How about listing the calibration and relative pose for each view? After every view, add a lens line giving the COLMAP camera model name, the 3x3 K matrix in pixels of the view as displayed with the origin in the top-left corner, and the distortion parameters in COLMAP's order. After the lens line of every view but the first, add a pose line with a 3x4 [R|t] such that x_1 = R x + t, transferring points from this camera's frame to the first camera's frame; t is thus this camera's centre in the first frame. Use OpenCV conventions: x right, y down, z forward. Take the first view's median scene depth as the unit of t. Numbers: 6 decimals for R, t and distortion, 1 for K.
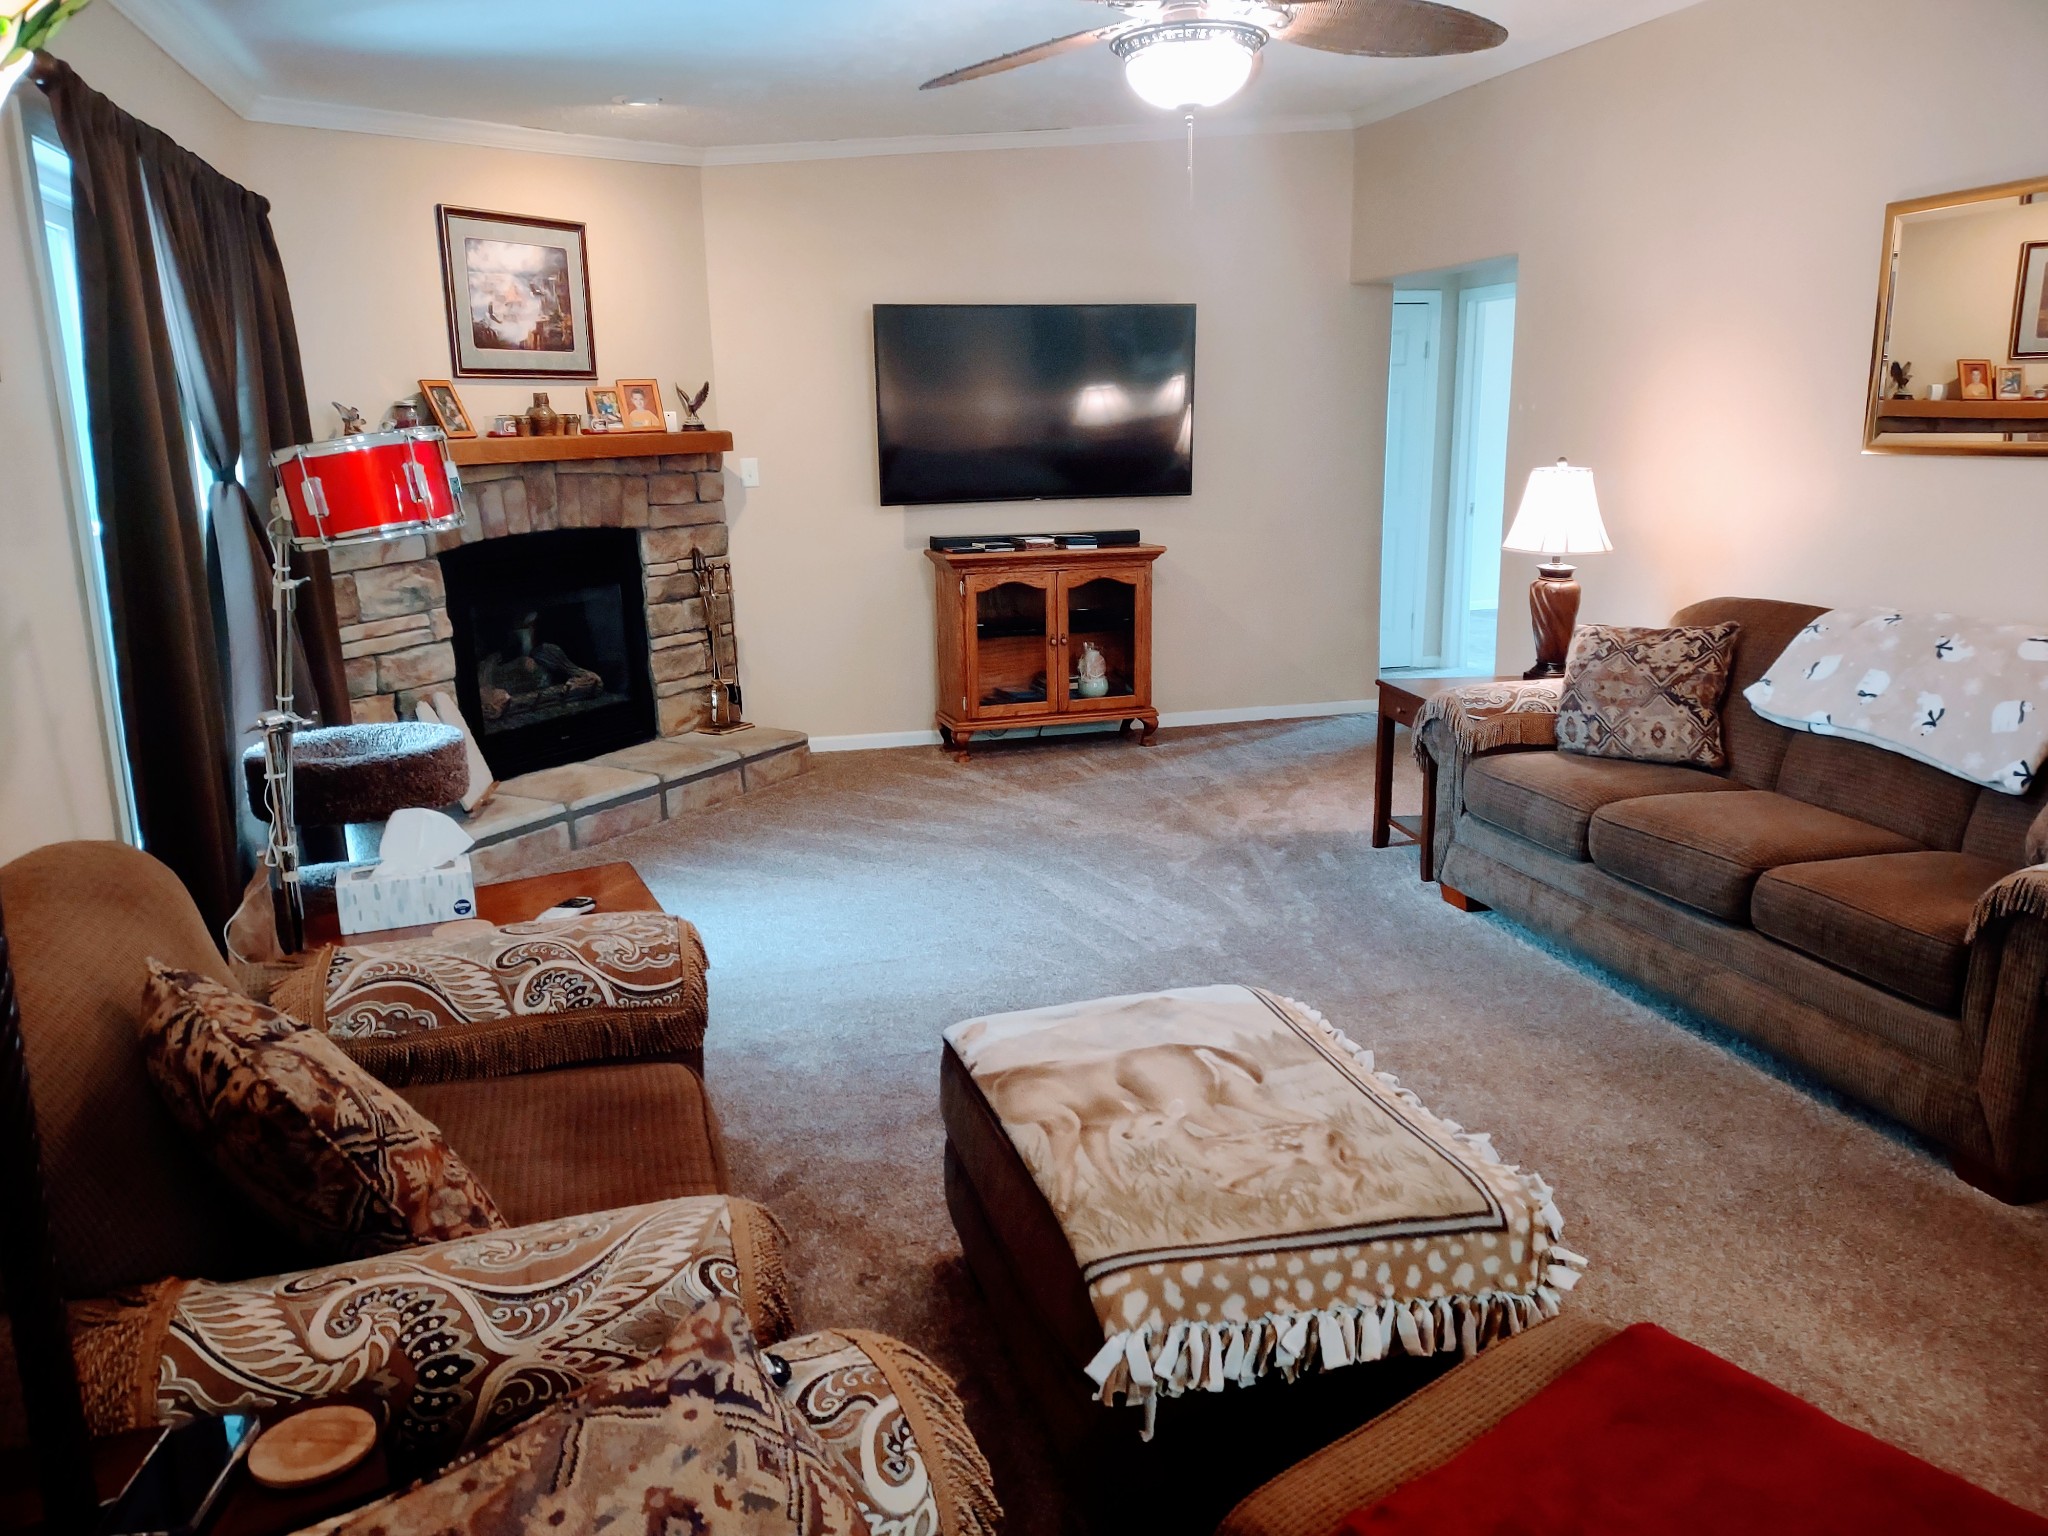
lens RADIAL K [[1513.7, 0, 1037.1], [0, 1513.7, 775.6], [0, 0, 1]] dist [0.070210, -0.074904]
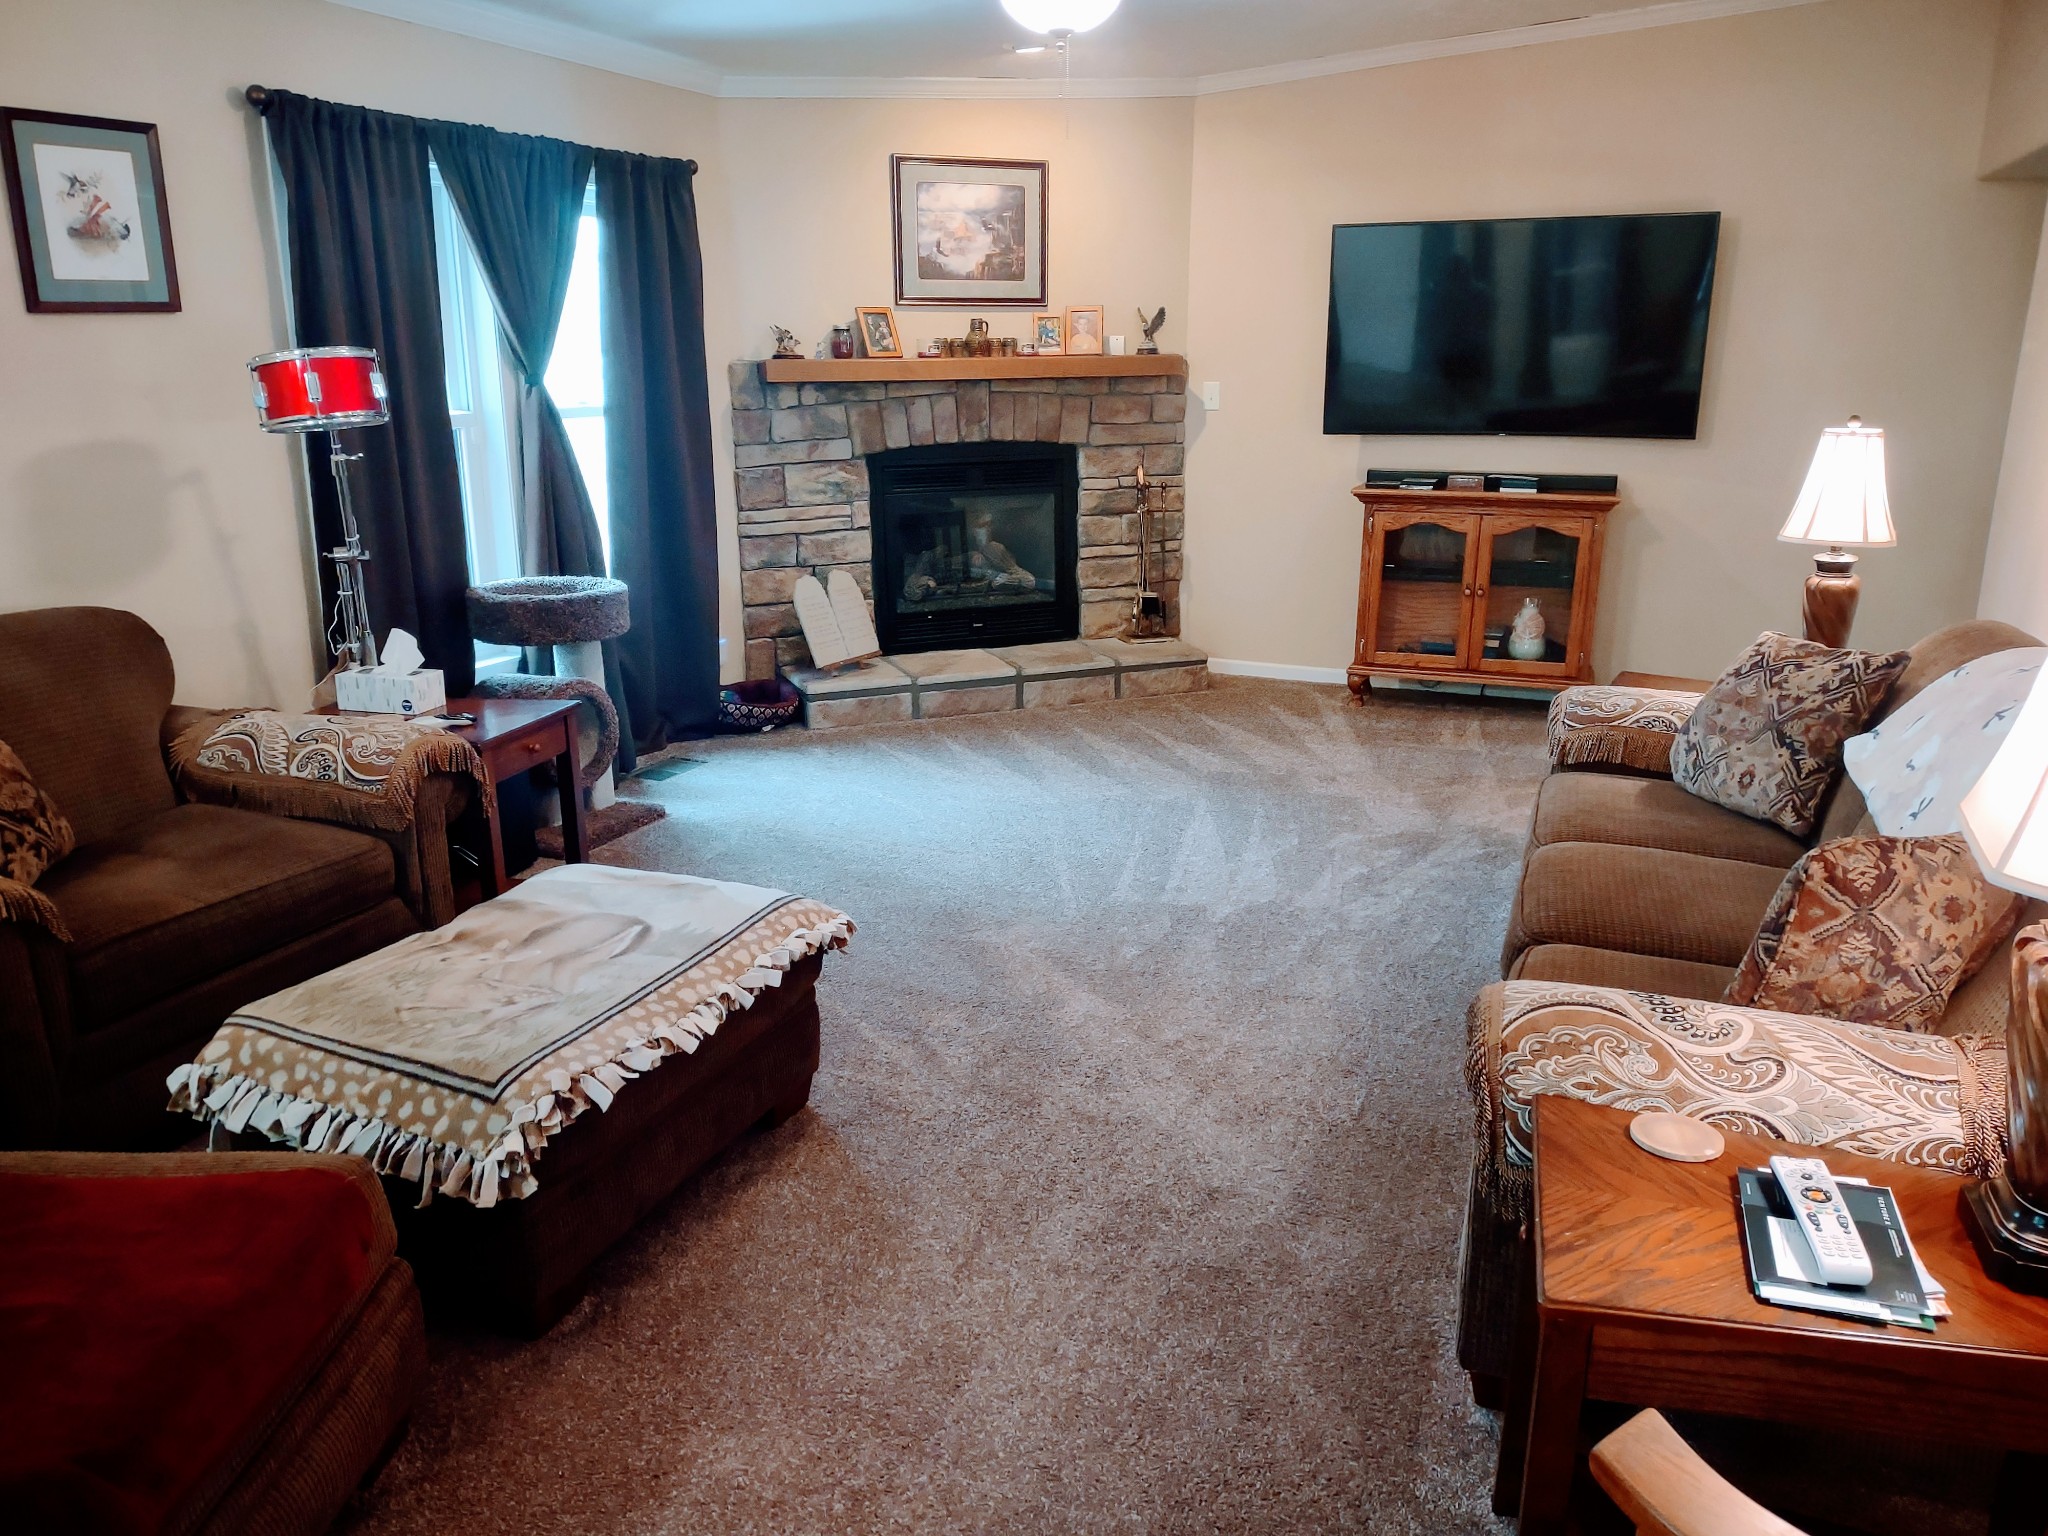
lens RADIAL K [[1513.7, 0, 1043.4], [0, 1513.7, 782.3], [0, 0, 1]] dist [0.070210, -0.074904]
pose [[0.785528, 0.188746, -0.589340, 0.436300], [-0.155366, 0.982000, 0.107417, -0.040170], [0.599006, 0.007184, 0.800712, 0.123255]]
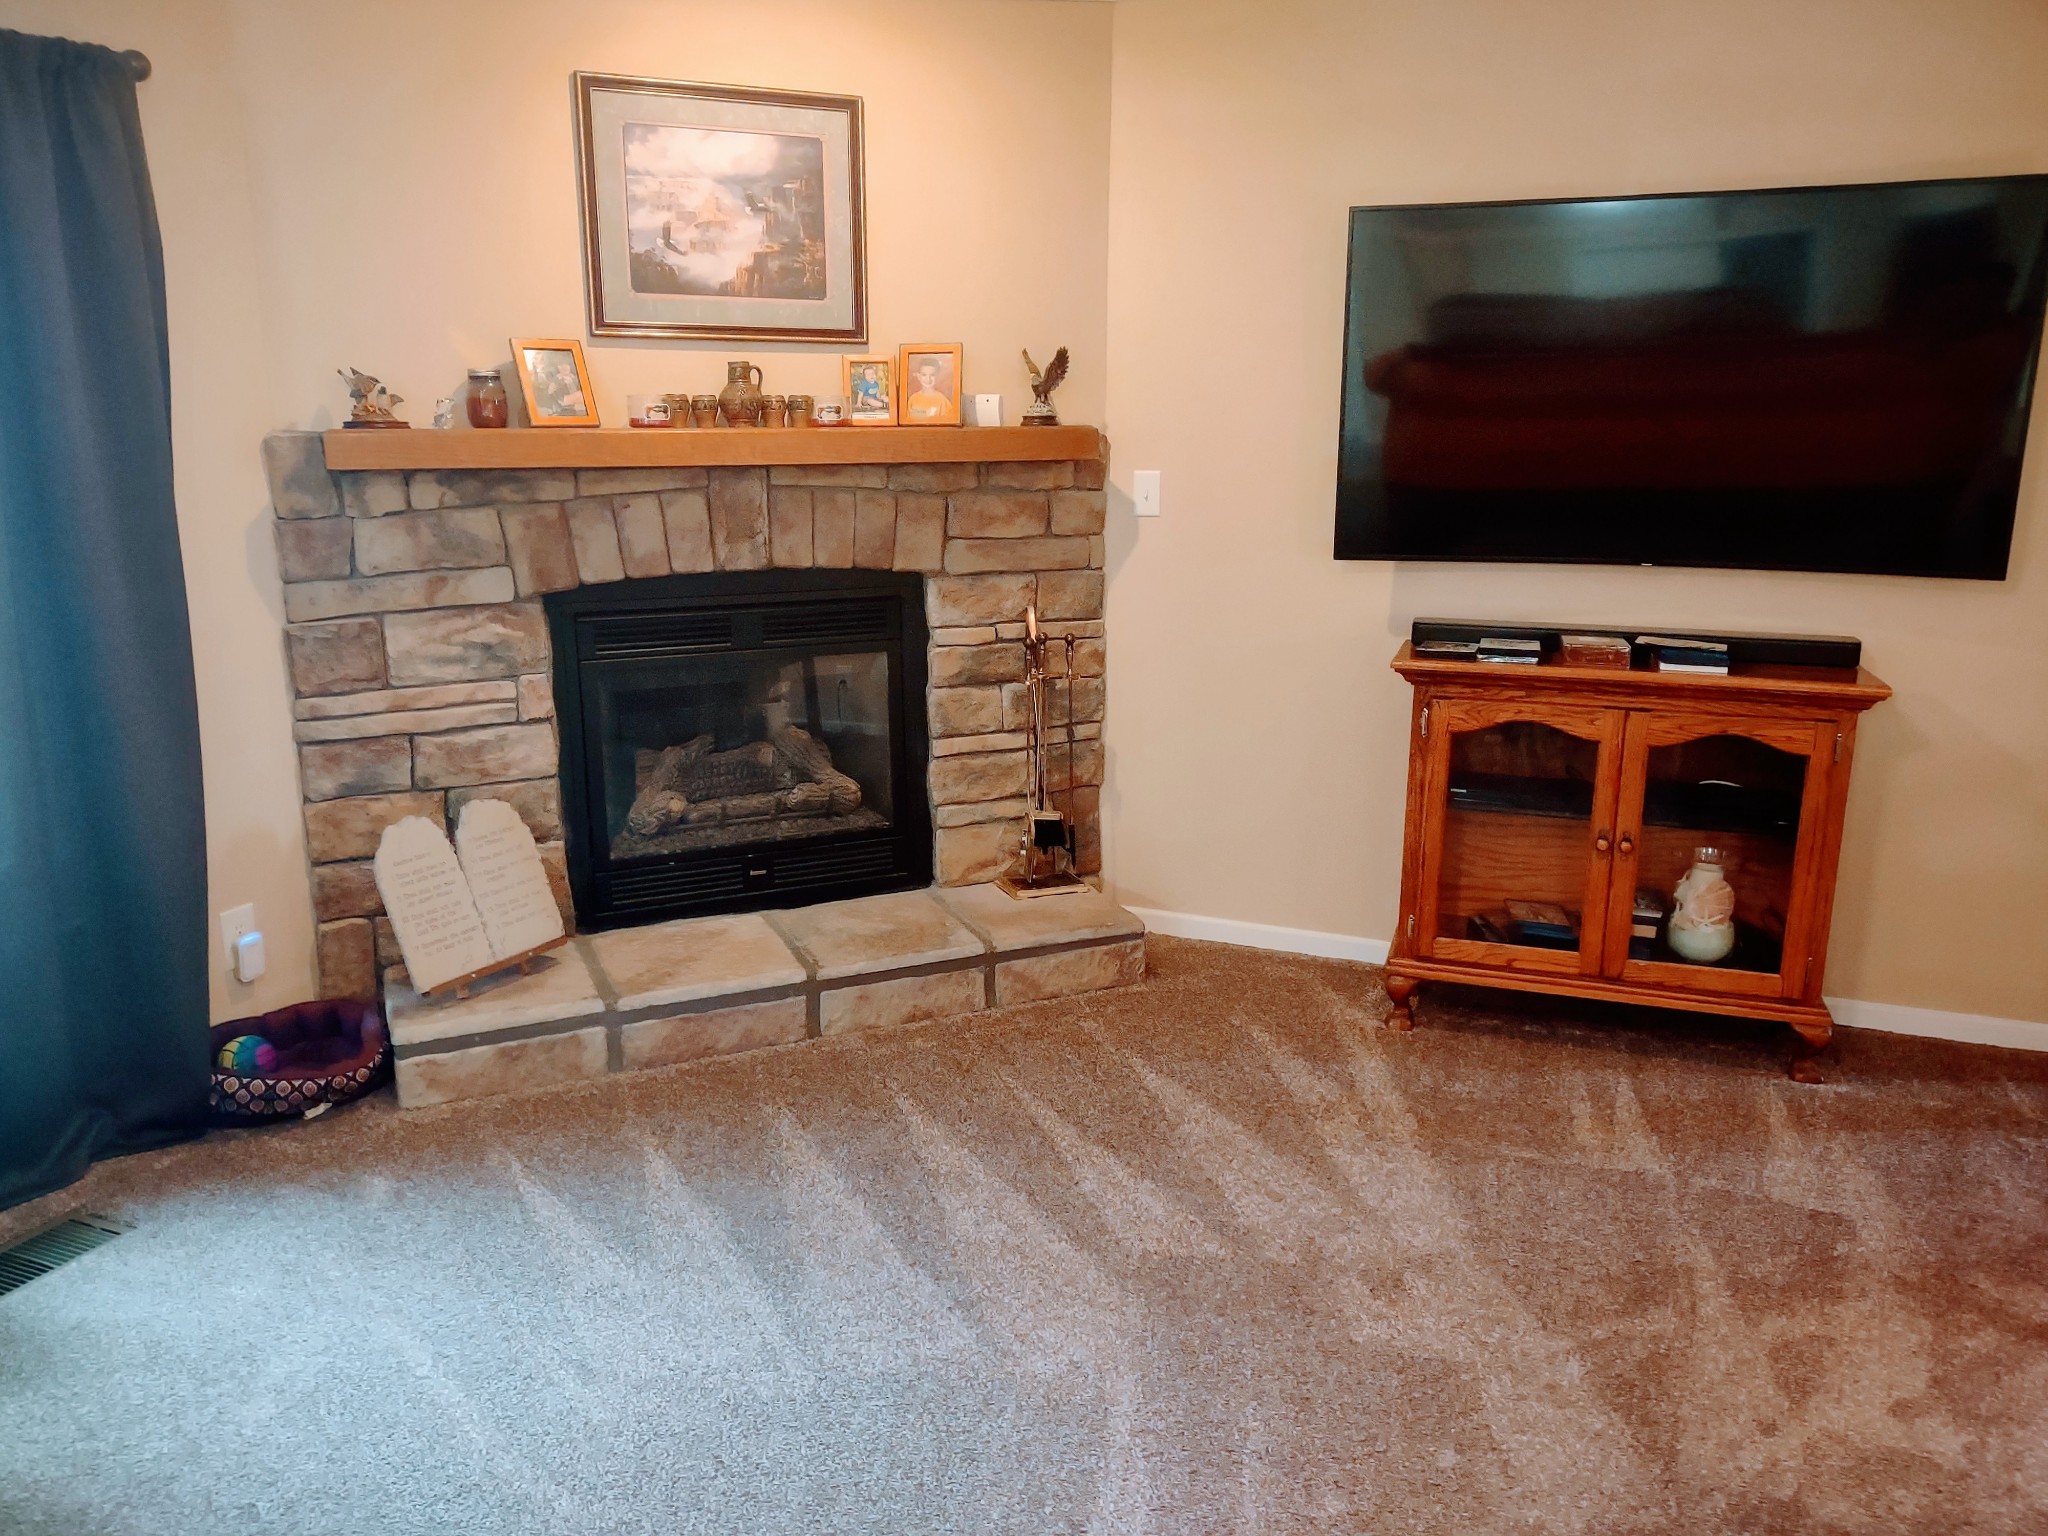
lens RADIAL K [[1513.7, 0, 1041.4], [0, 1513.7, 764.1], [0, 0, 1]] dist [0.070210, -0.074904]
pose [[0.803759, 0.154421, -0.574565, 0.177332], [-0.154953, 0.986734, 0.048433, -0.129013], [0.574422, 0.050103, 0.817025, 0.537515]]
